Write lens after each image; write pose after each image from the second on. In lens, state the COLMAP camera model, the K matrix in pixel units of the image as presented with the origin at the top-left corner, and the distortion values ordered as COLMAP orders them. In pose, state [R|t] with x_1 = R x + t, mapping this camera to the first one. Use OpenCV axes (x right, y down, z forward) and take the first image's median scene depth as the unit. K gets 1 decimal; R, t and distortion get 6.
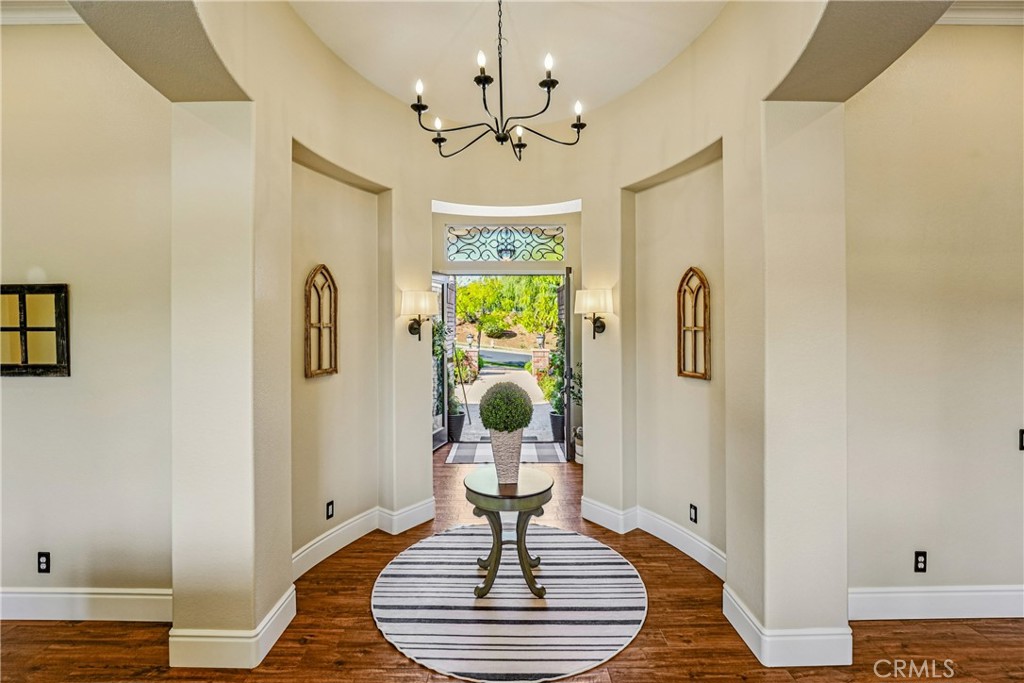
lens RADIAL K [[449.9, 0, 508.4], [0, 449.9, 322.7], [0, 0, 1]] dist [-0.002522, -0.002452]
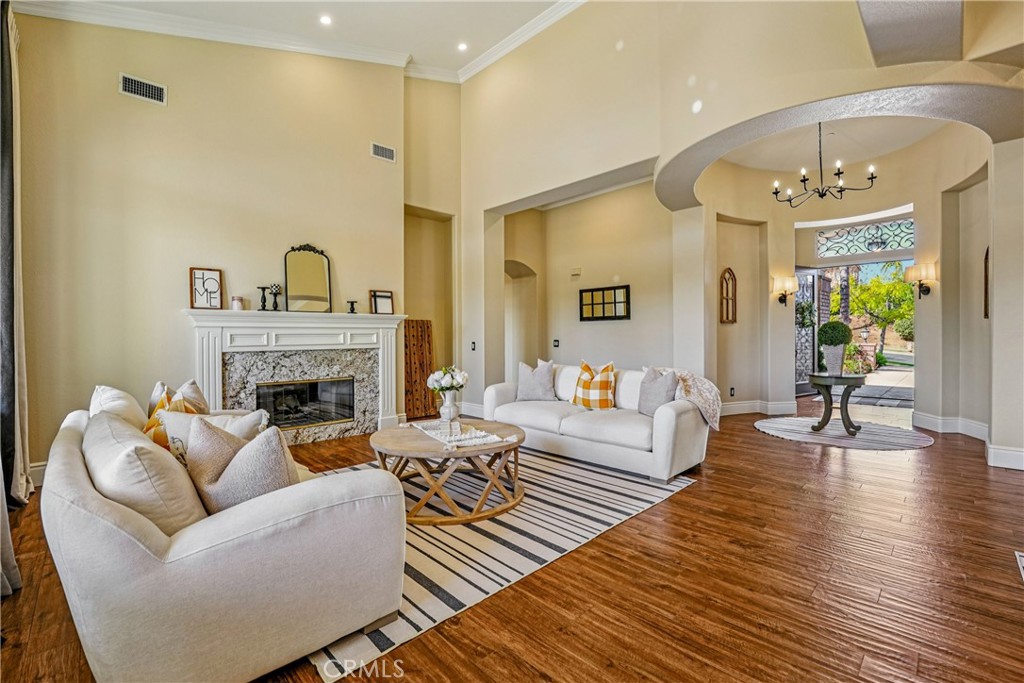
lens RADIAL K [[424.1, 0, 530.7], [0, 424.1, 331.6], [0, 0, 1]] dist [0.001455, 0.000363]
pose [[0.706033, -0.001821, -0.708177, 0.275963], [0.003464, 0.999994, 0.000882, 0.137272], [0.708170, -0.003076, 0.706035, -0.874005]]
